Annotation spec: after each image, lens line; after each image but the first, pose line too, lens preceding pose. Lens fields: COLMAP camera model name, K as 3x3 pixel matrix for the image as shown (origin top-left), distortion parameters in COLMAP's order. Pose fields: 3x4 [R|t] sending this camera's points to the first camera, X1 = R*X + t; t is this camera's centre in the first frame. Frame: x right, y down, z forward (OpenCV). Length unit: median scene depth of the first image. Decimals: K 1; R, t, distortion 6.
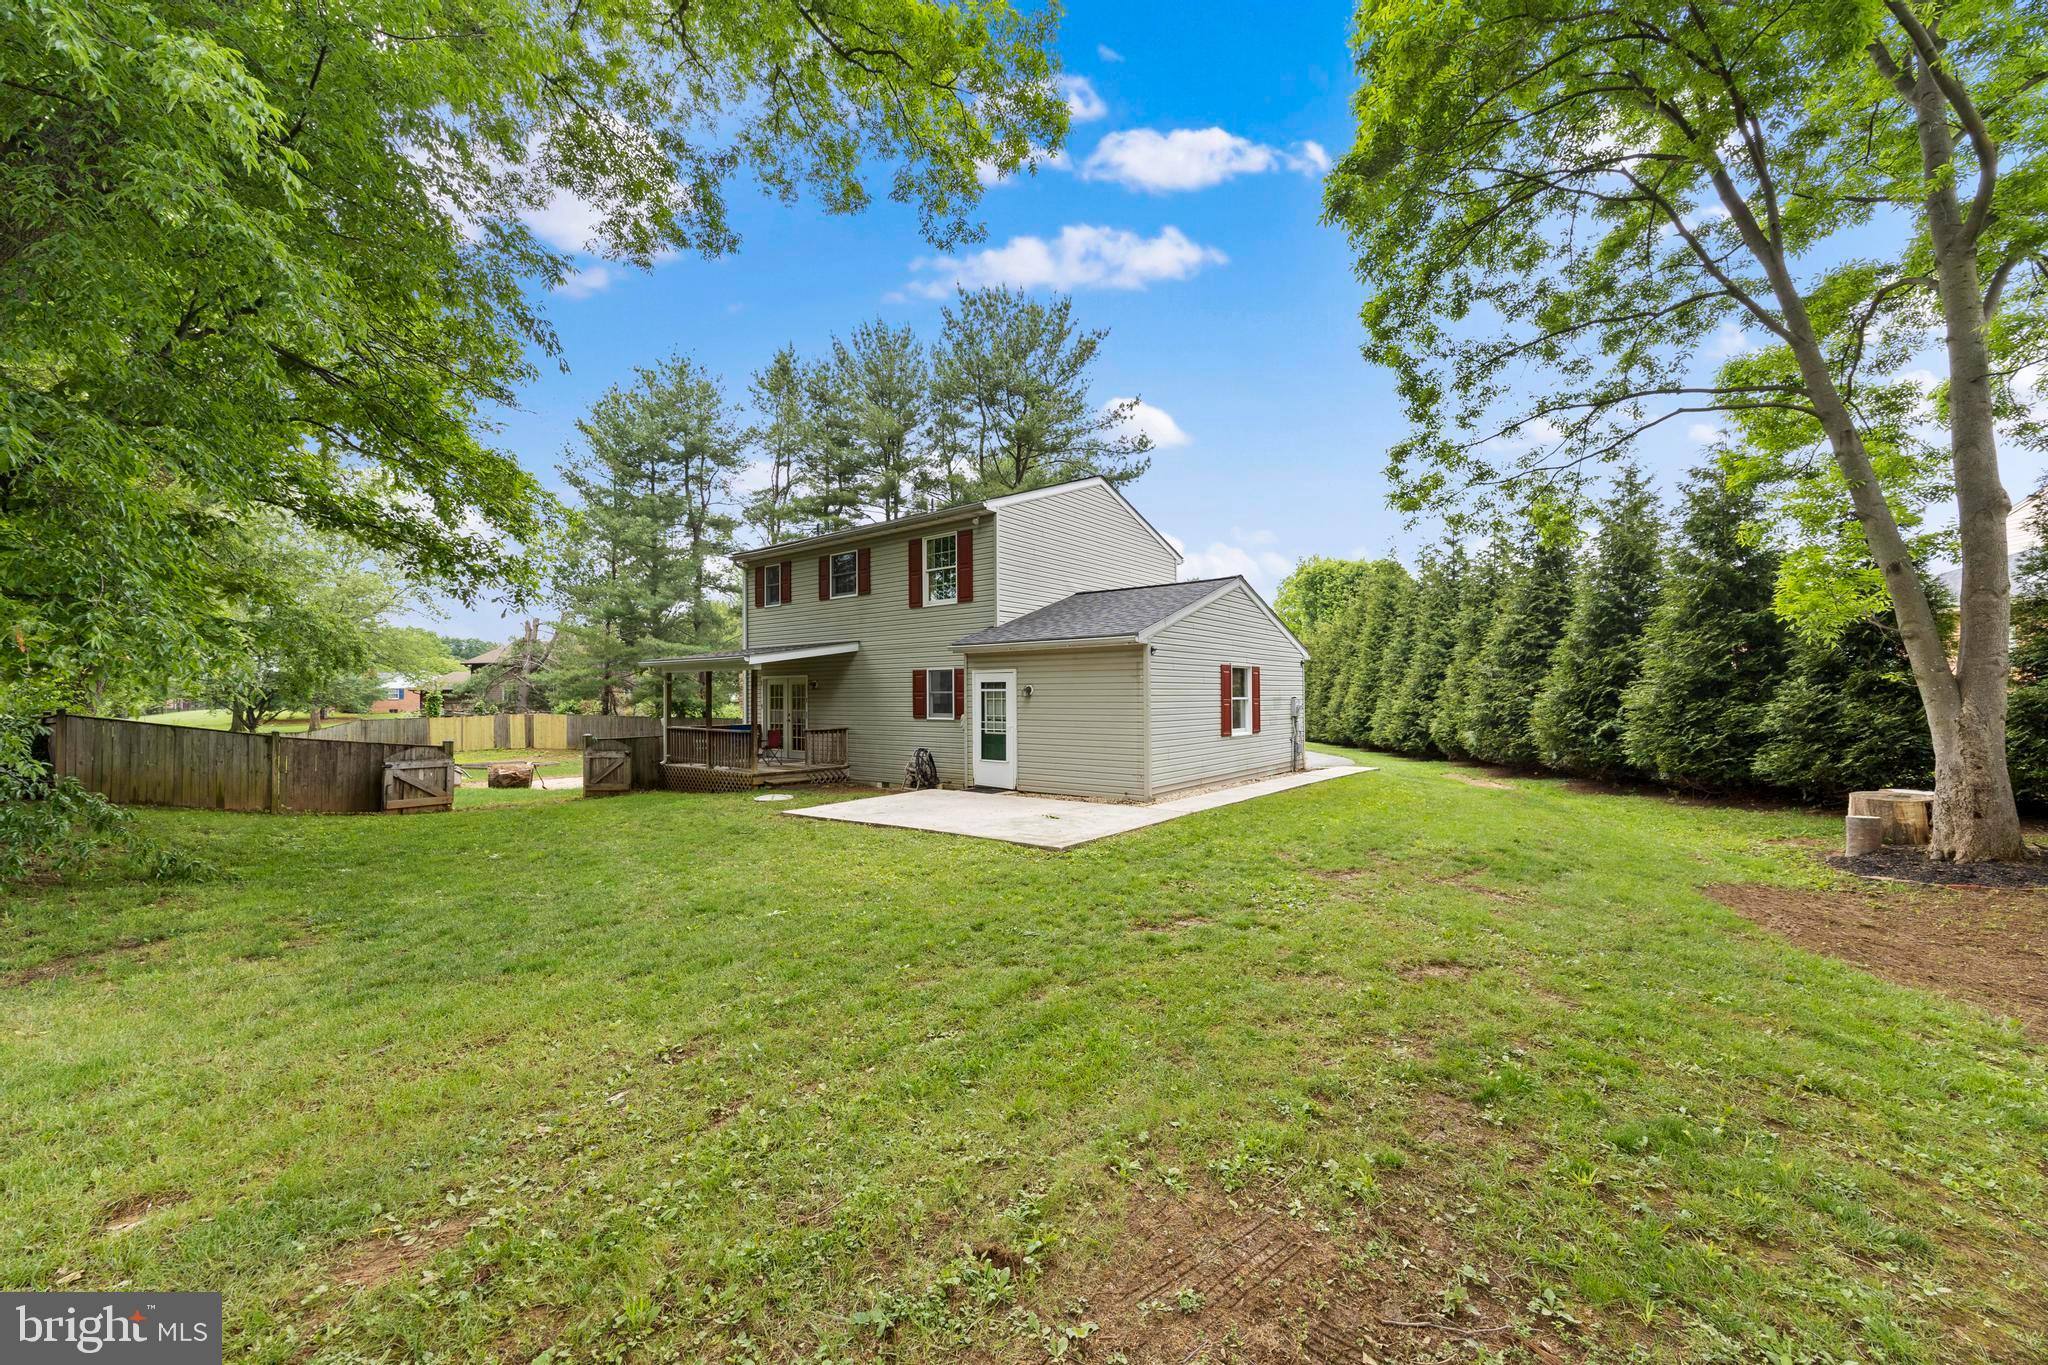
lens RADIAL K [[776.4, 0, 1021.1], [0, 776.4, 695.0], [0, 0, 1]] dist [-0.002921, -0.000053]
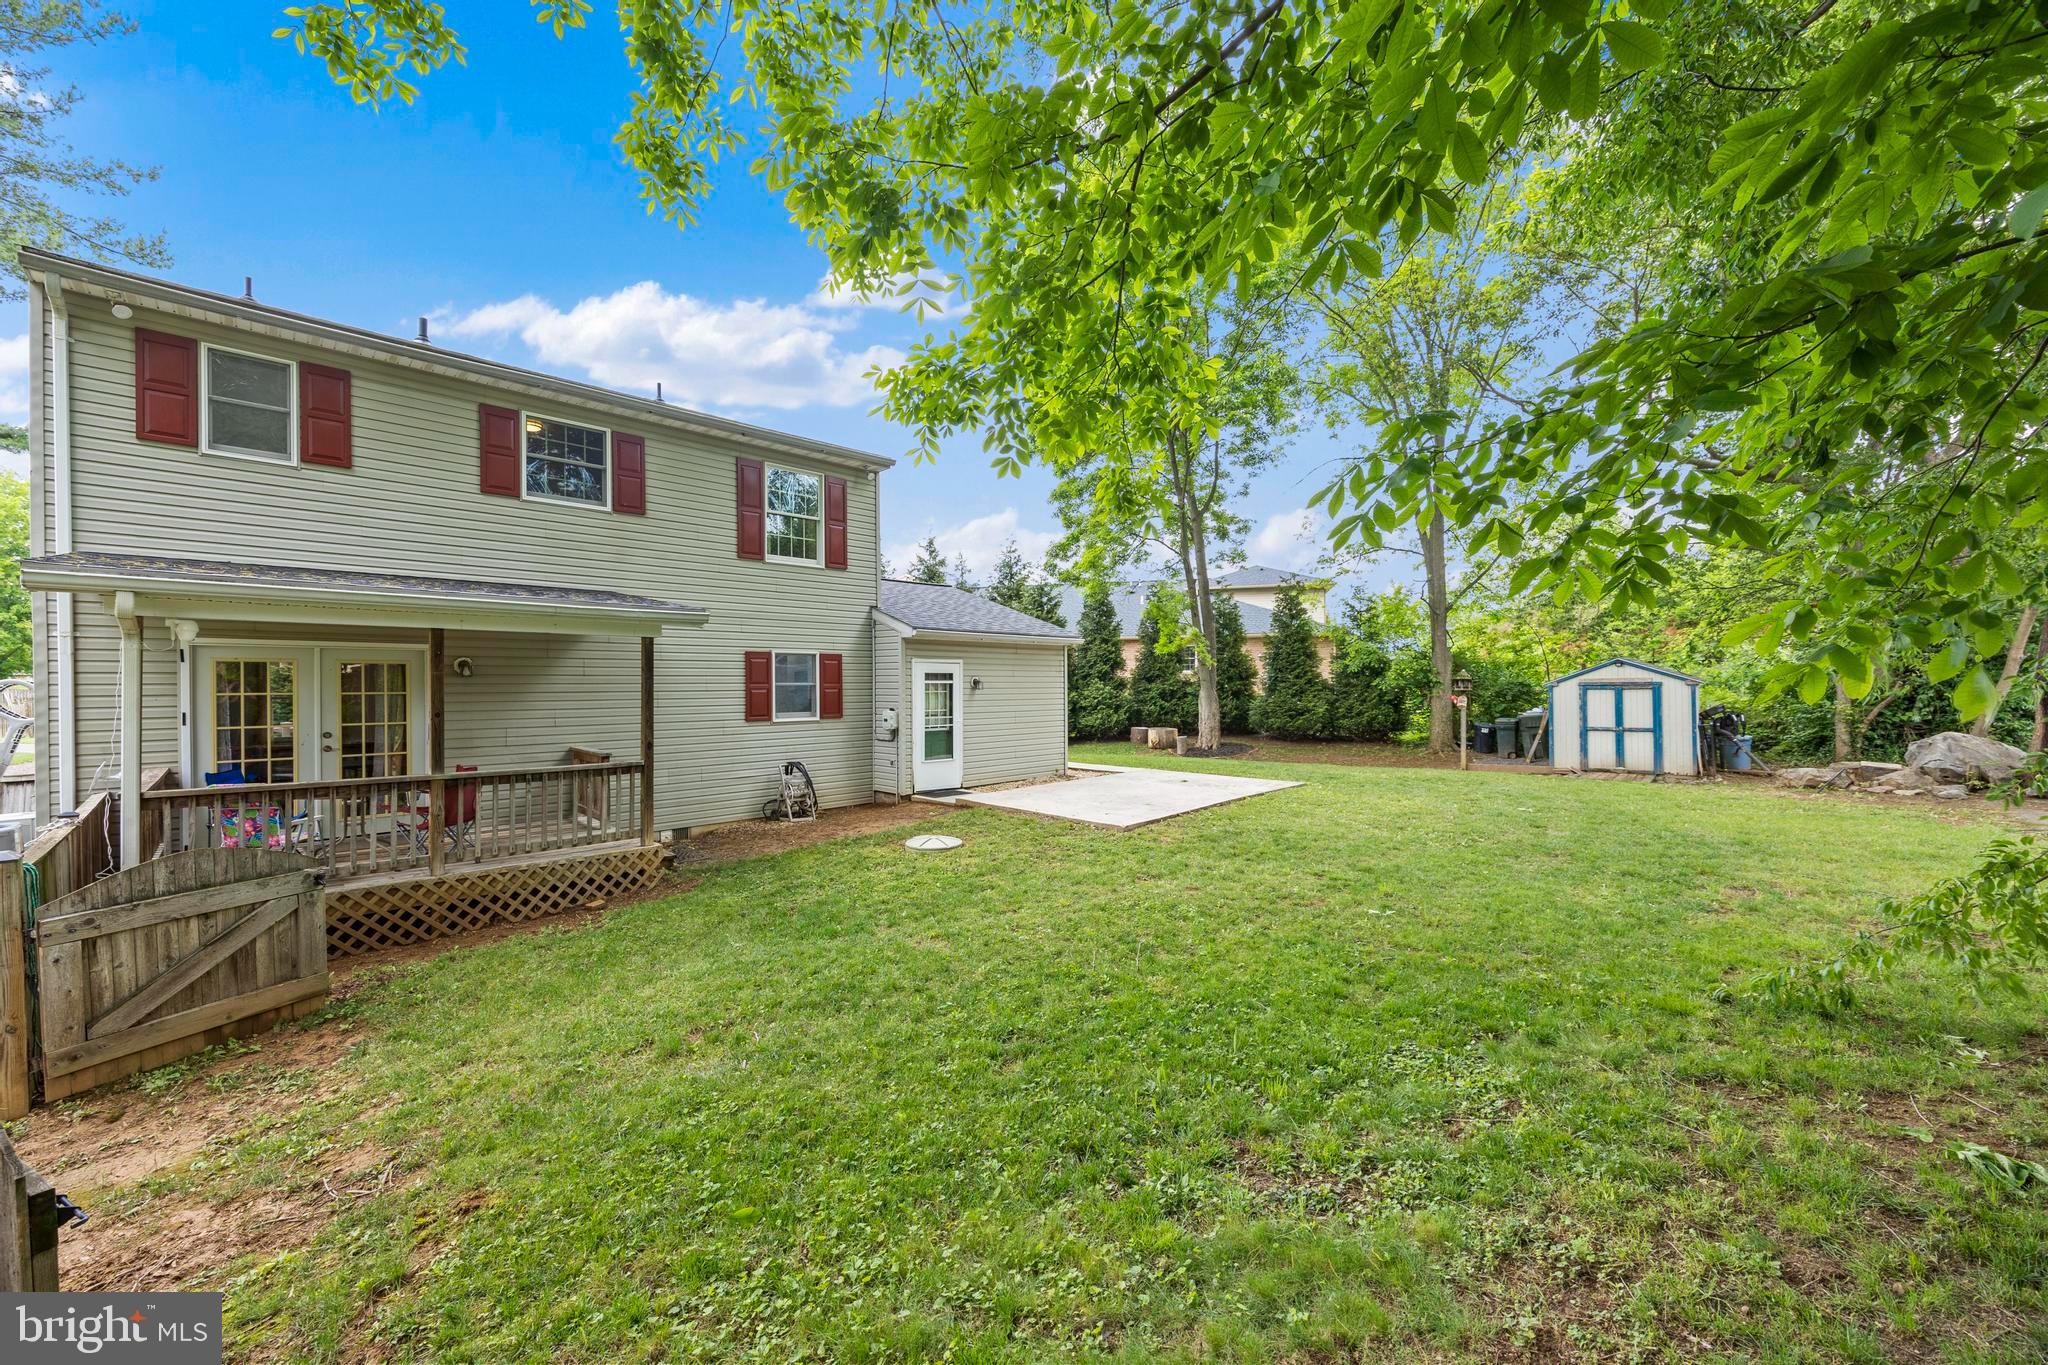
lens RADIAL K [[776.4, 0, 1021.1], [0, 776.4, 695.0], [0, 0, 1]] dist [-0.002921, -0.000053]
pose [[0.110341, -0.008607, 0.993857, -0.816650], [0.003581, 0.999959, 0.008262, 0.001683], [-0.993887, 0.002647, 0.110367, 0.716337]]
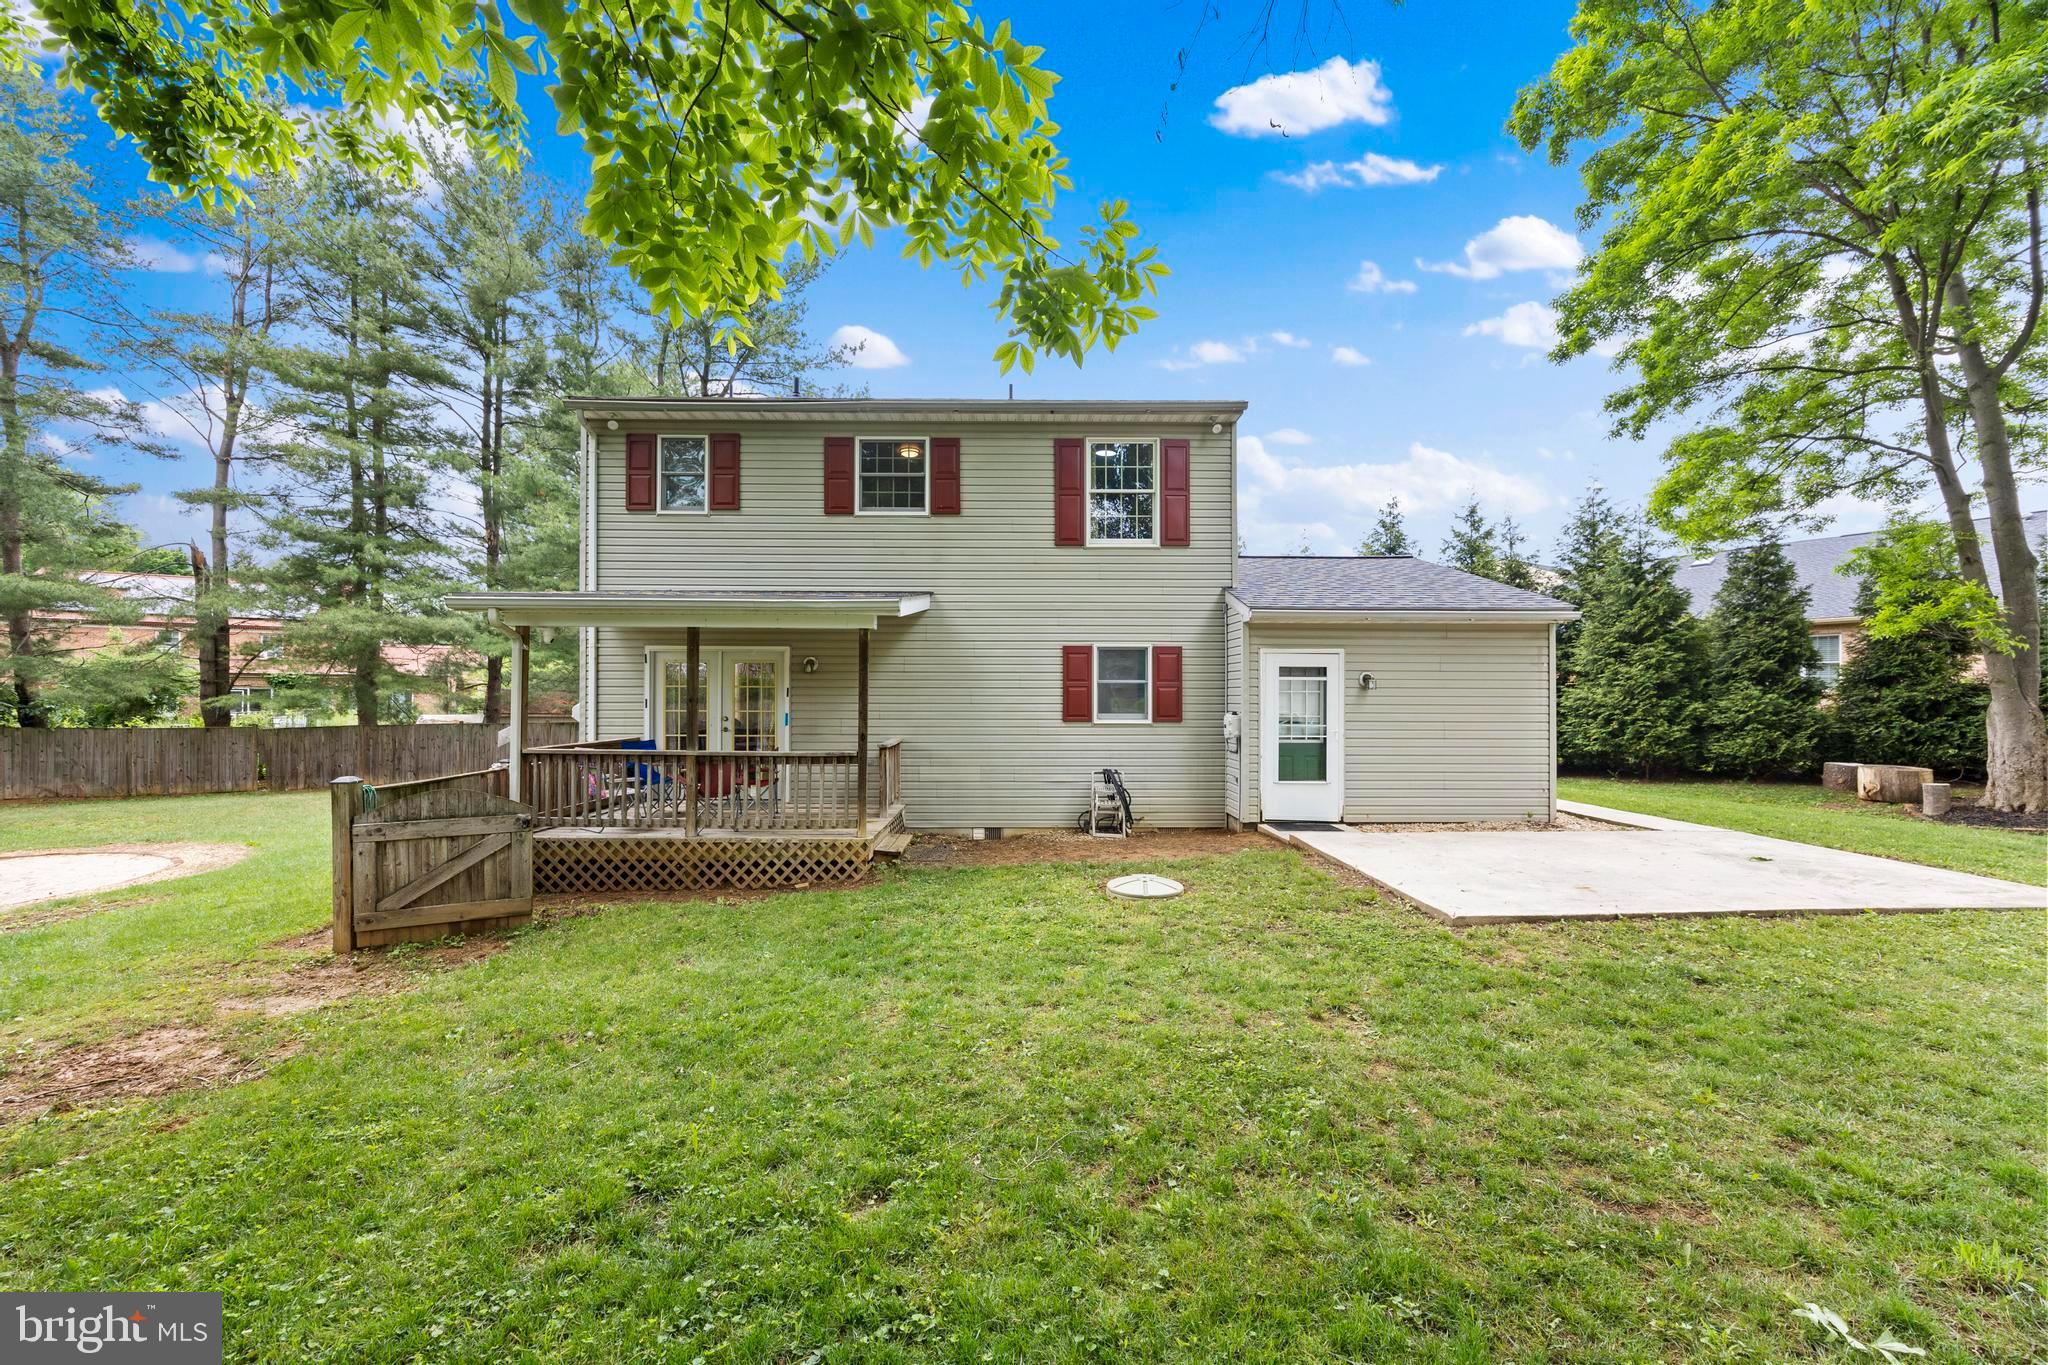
lens RADIAL K [[776.4, 0, 1021.1], [0, 776.4, 695.0], [0, 0, 1]] dist [-0.002921, -0.000053]
pose [[0.775652, 0.010696, 0.631070, -0.583683], [-0.007463, 0.999942, -0.007776, 0.013597], [-0.631117, 0.001322, 0.775687, 0.558780]]
